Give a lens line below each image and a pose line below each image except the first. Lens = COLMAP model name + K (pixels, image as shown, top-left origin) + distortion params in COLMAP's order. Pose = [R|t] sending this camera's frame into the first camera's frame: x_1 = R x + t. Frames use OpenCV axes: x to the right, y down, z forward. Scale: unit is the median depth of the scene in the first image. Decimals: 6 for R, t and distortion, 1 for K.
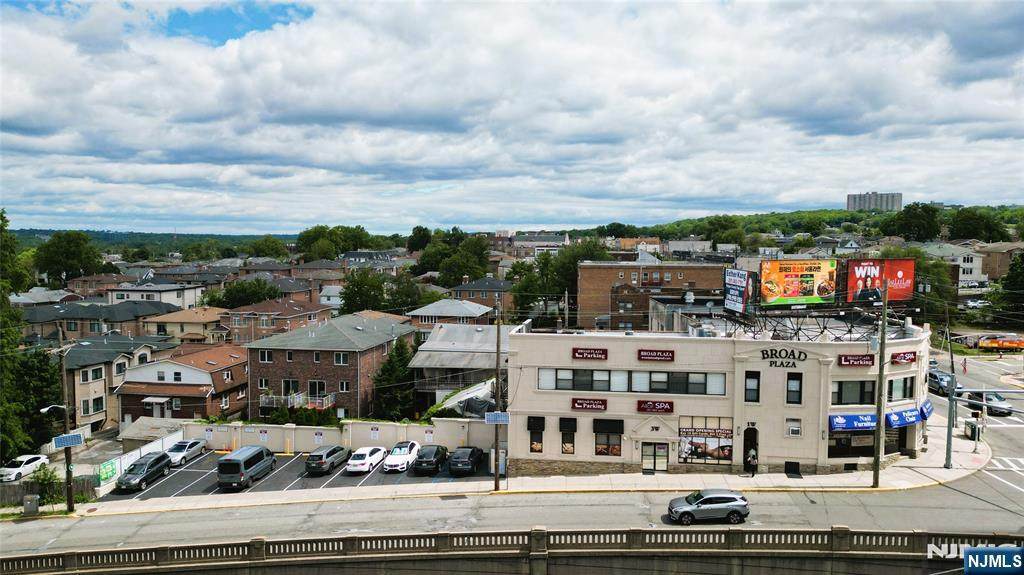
lens RADIAL K [[681.2, 0, 511.9], [0, 681.2, 288.6], [0, 0, 1]] dist [0.001898, 0.002066]
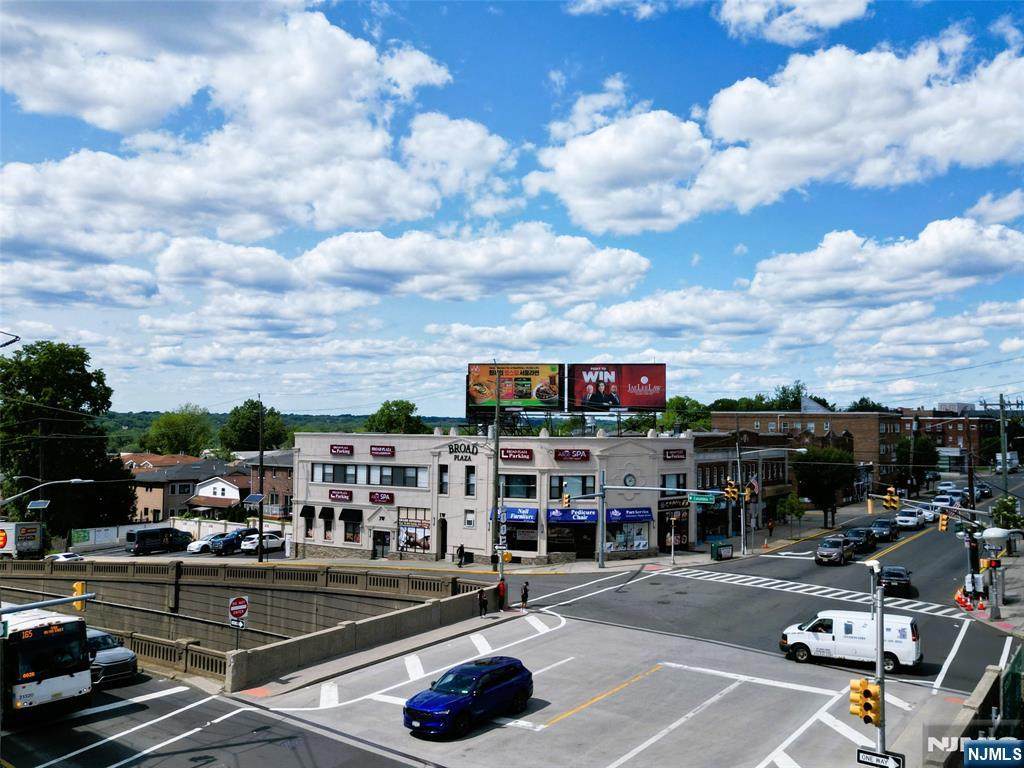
lens RADIAL K [[722.1, 0, 512.0], [0, 722.1, 383.0], [0, 0, 1]] dist [-0.011985, -0.003869]
pose [[0.940307, -0.009809, -0.340187, 0.798230], [-0.023907, 0.995211, -0.094779, 0.092417], [0.339488, 0.097254, 0.935569, -0.038437]]
